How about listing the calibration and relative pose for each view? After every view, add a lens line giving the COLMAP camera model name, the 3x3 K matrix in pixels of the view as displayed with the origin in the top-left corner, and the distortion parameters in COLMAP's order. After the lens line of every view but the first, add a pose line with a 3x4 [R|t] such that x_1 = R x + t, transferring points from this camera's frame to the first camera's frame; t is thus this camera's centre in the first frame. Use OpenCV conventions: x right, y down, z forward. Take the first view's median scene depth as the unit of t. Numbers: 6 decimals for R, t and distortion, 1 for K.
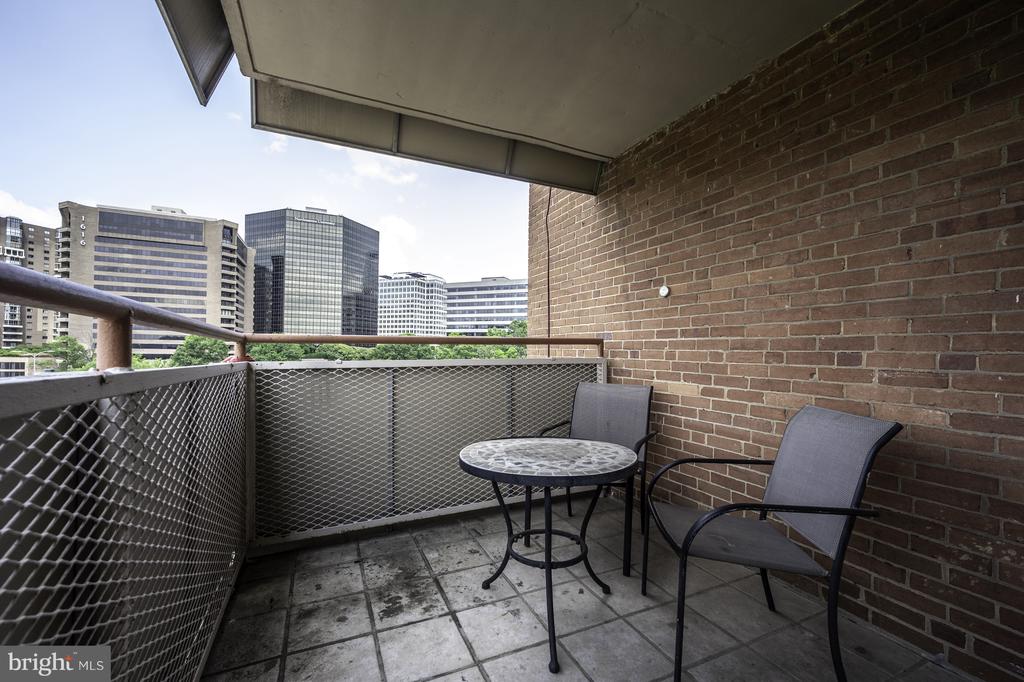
lens RADIAL K [[409.9, 0, 514.7], [0, 409.9, 348.8], [0, 0, 1]] dist [-0.002540, 0.000838]
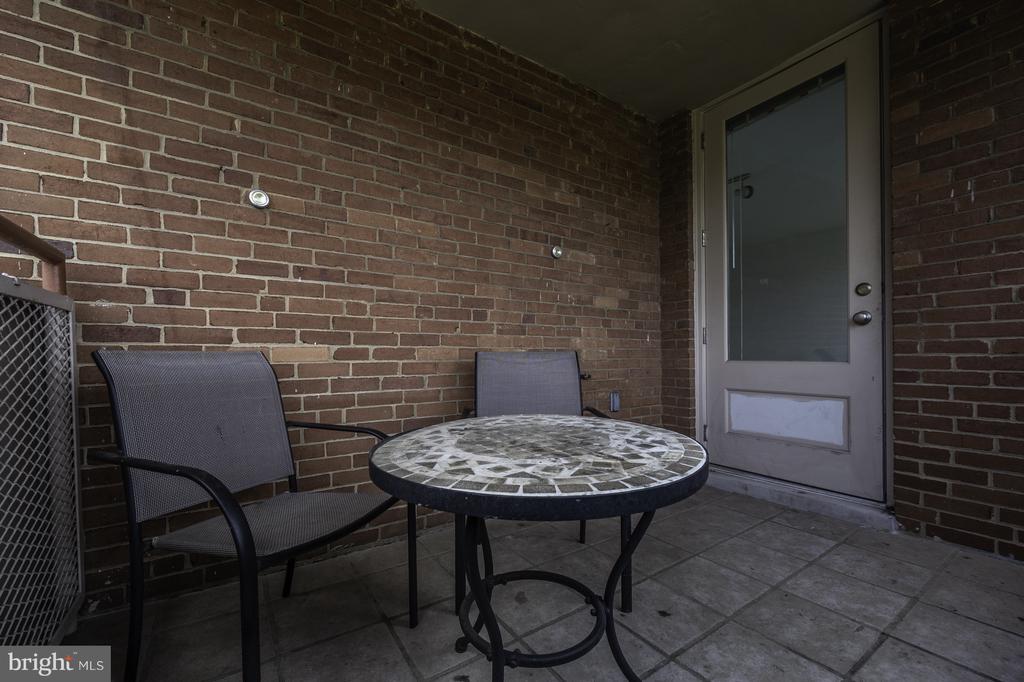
lens RADIAL K [[409.9, 0, 503.0], [0, 409.9, 354.9], [0, 0, 1]] dist [-0.002540, 0.000838]
pose [[-0.123906, -0.014801, 0.992184, -0.373615], [-0.003434, 0.999889, 0.014487, 0.107217], [-0.992288, -0.001612, -0.123943, 0.908602]]
